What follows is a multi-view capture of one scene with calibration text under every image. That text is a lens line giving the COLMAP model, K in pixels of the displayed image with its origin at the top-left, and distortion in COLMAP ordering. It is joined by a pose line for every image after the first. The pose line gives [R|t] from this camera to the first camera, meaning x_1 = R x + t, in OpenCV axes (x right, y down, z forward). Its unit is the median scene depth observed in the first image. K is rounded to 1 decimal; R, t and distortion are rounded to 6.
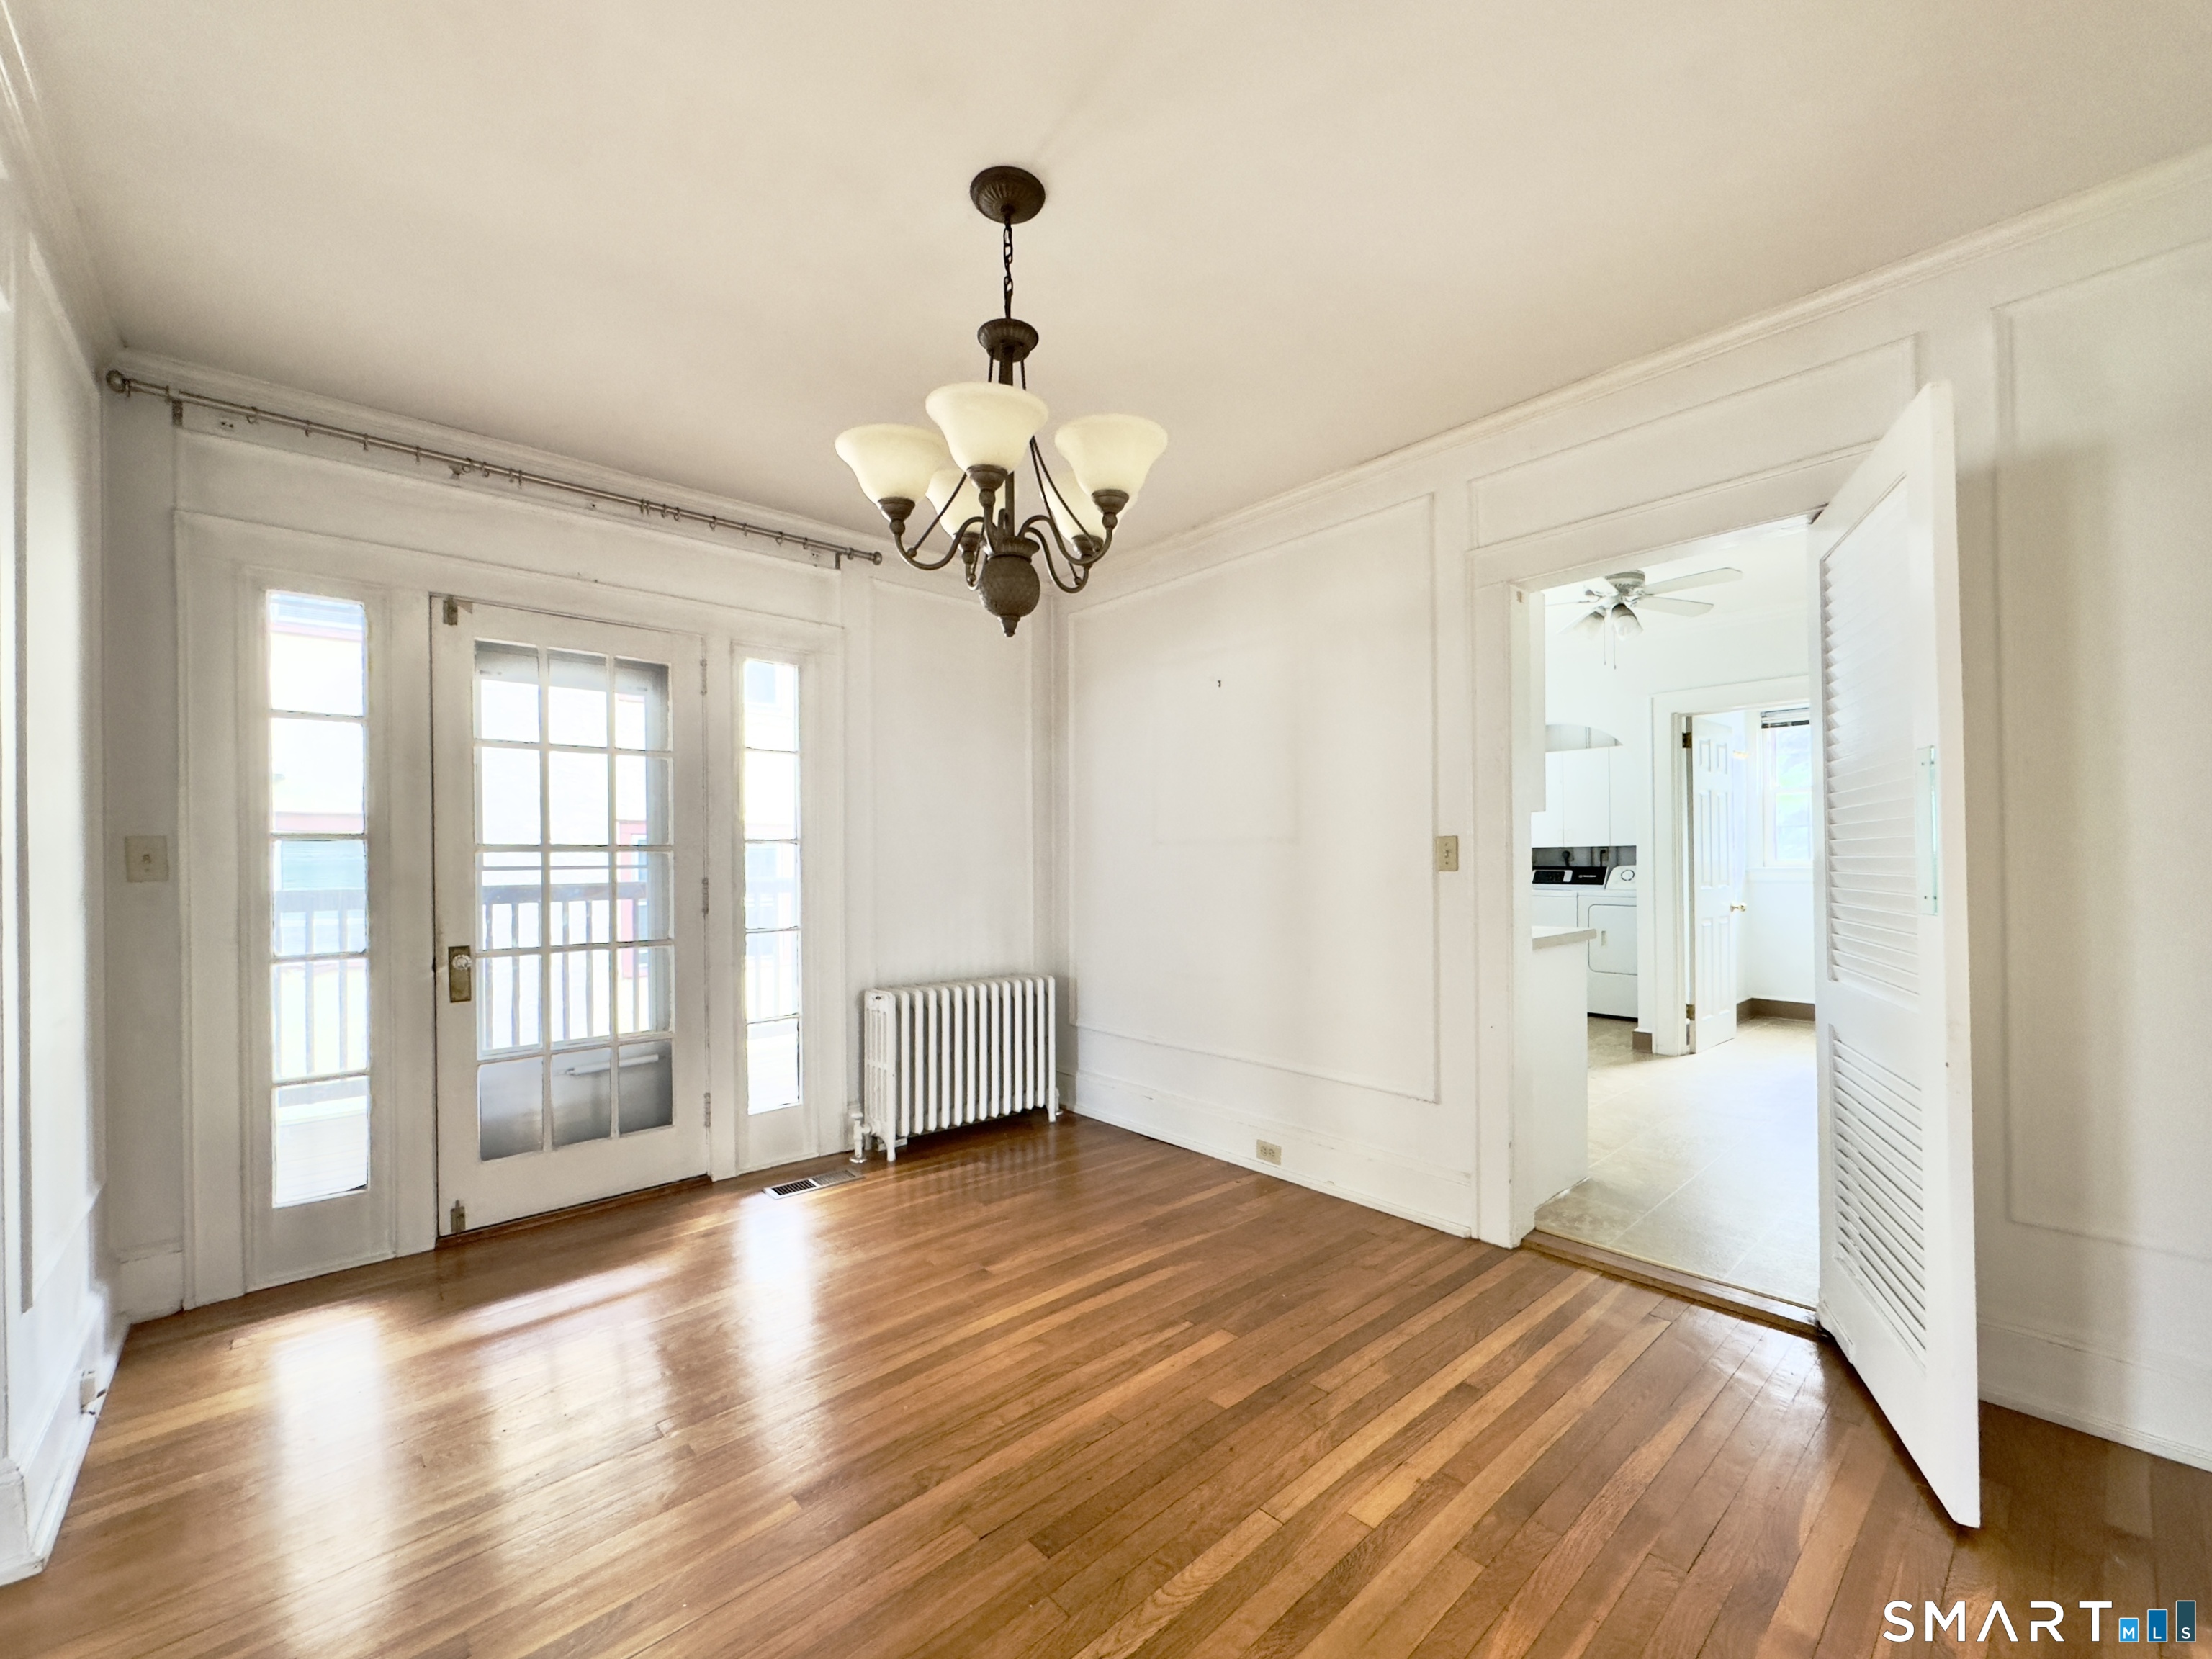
lens RADIAL K [[900.0, 0, 1100.5], [0, 900.0, 862.8], [0, 0, 1]] dist [-0.003258, -0.000194]
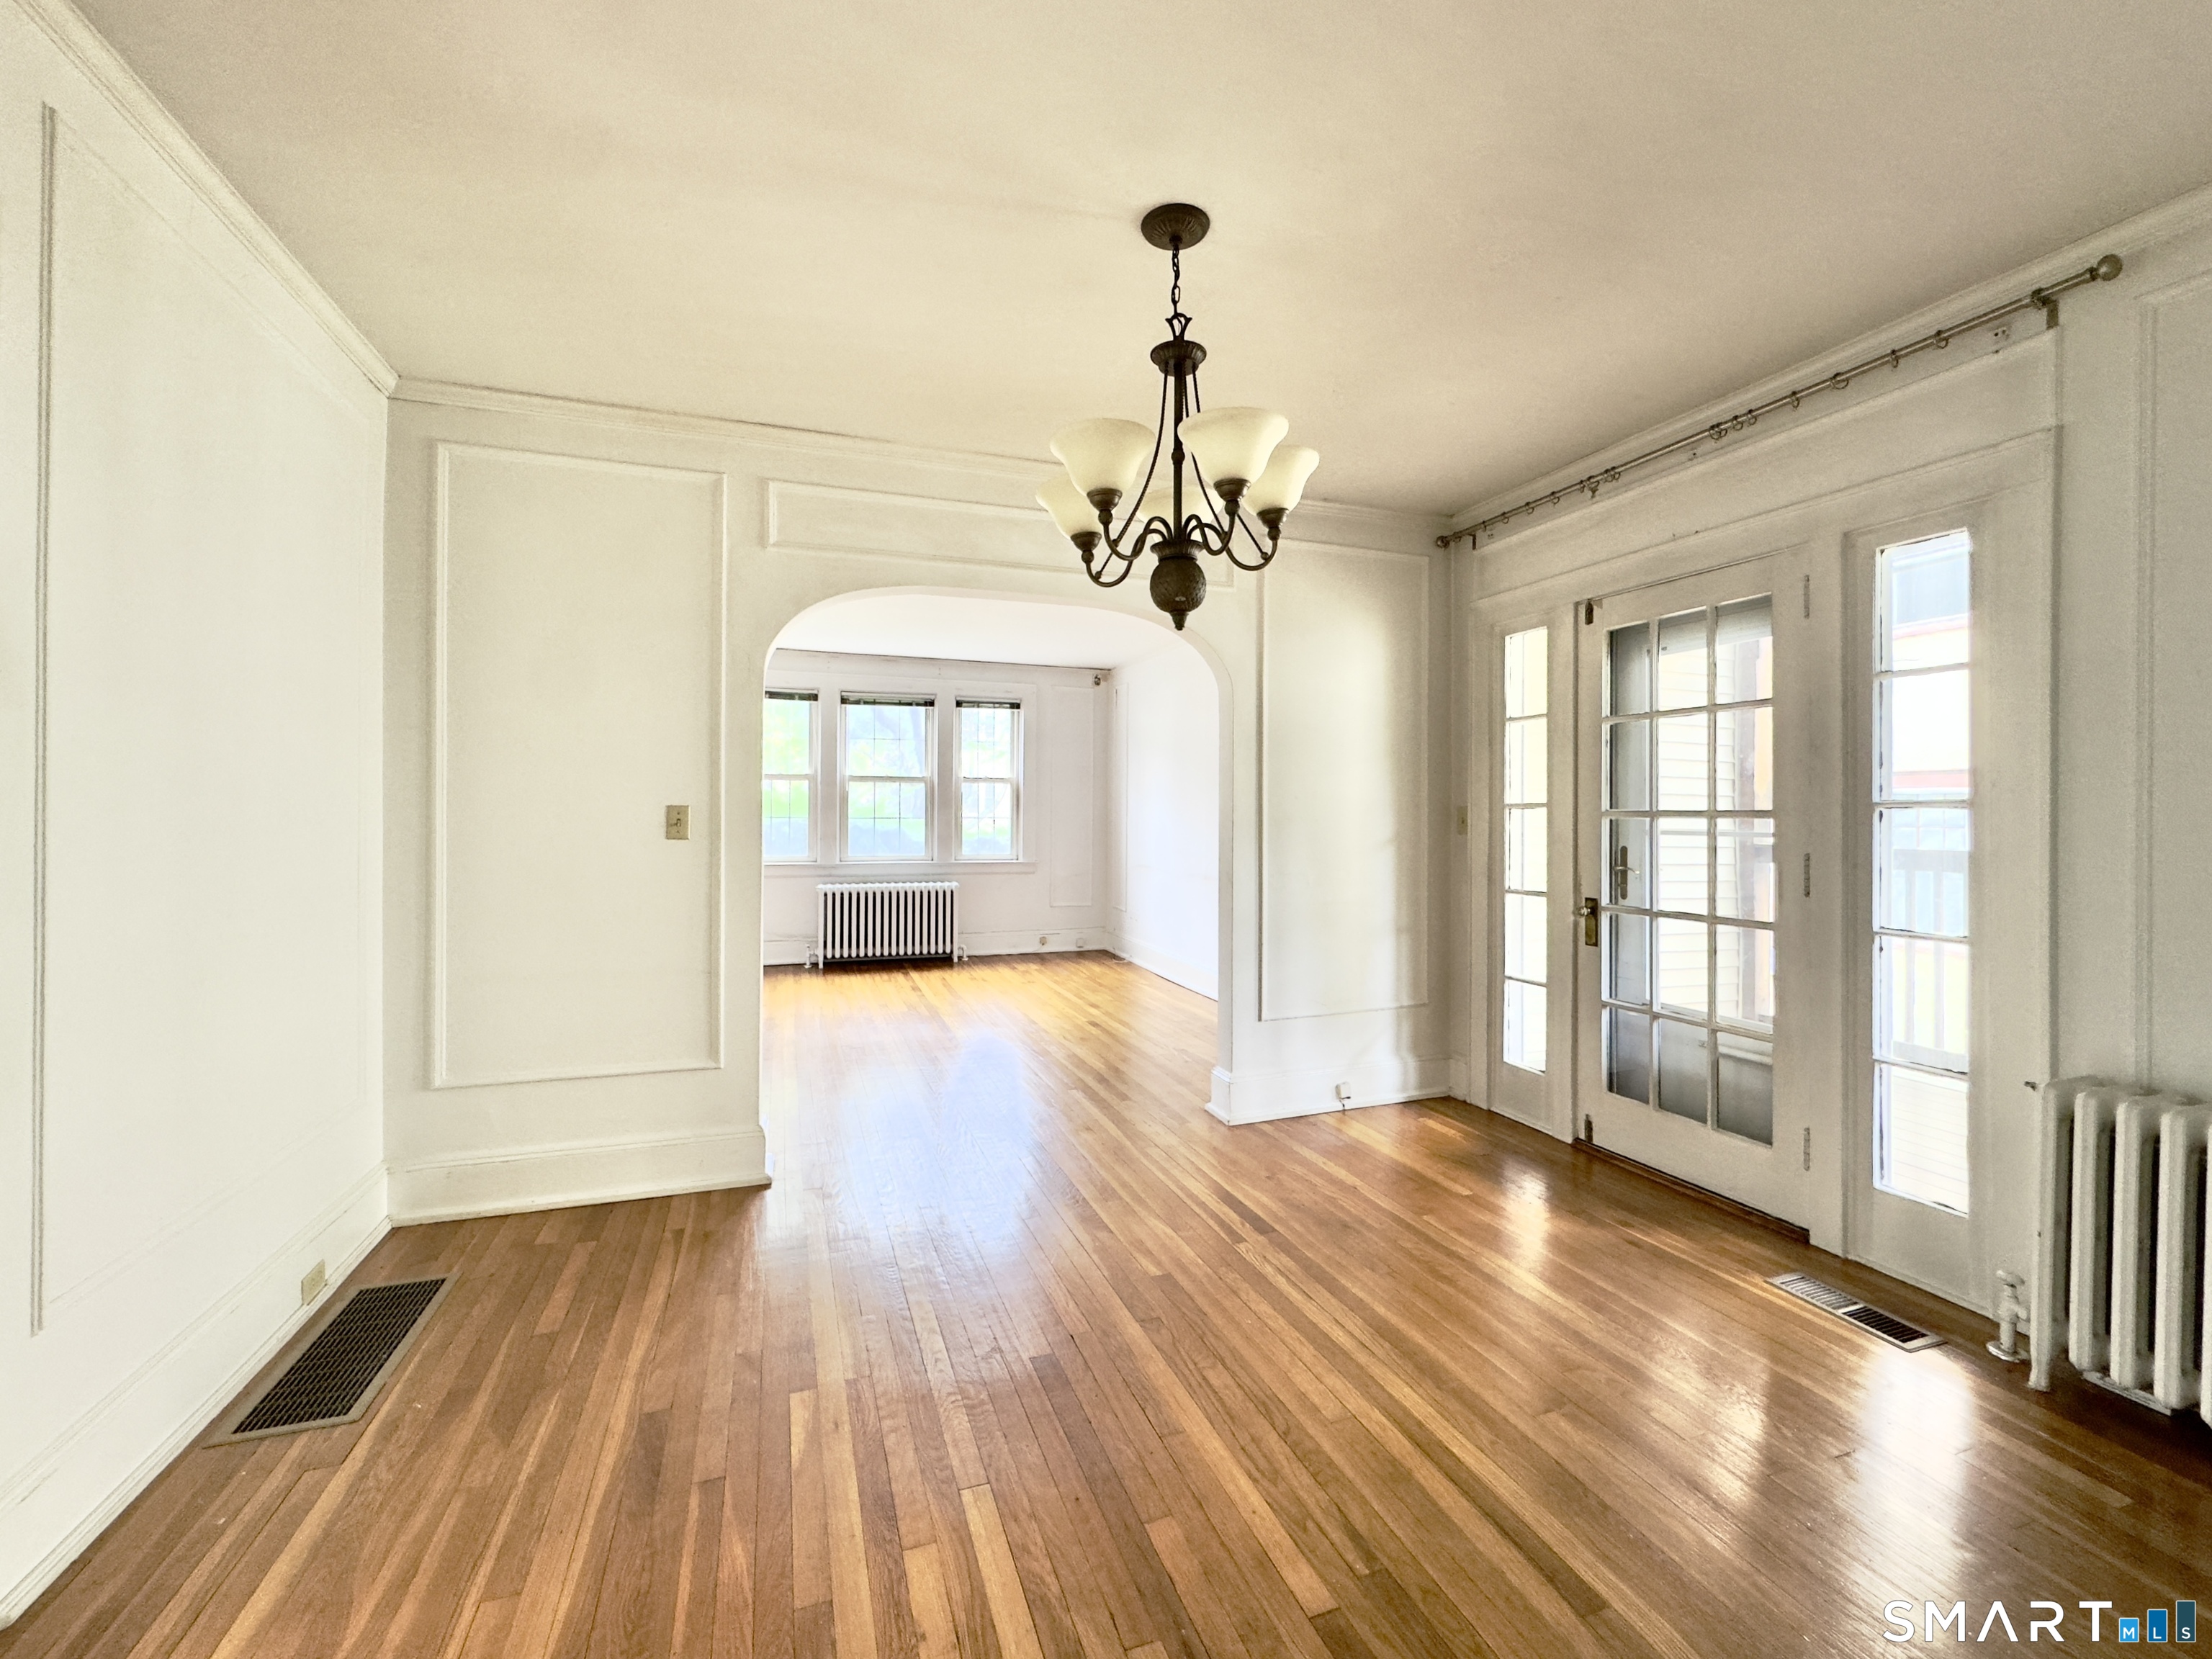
lens RADIAL K [[898.3, 0, 1106.3], [0, 898.3, 815.0], [0, 0, 1]] dist [-0.007198, -0.000284]
pose [[-0.369266, 0.011447, -0.929253, 0.622734], [-0.004960, 0.999886, 0.014288, -0.029745], [0.929311, 0.009885, -0.369167, 0.877285]]
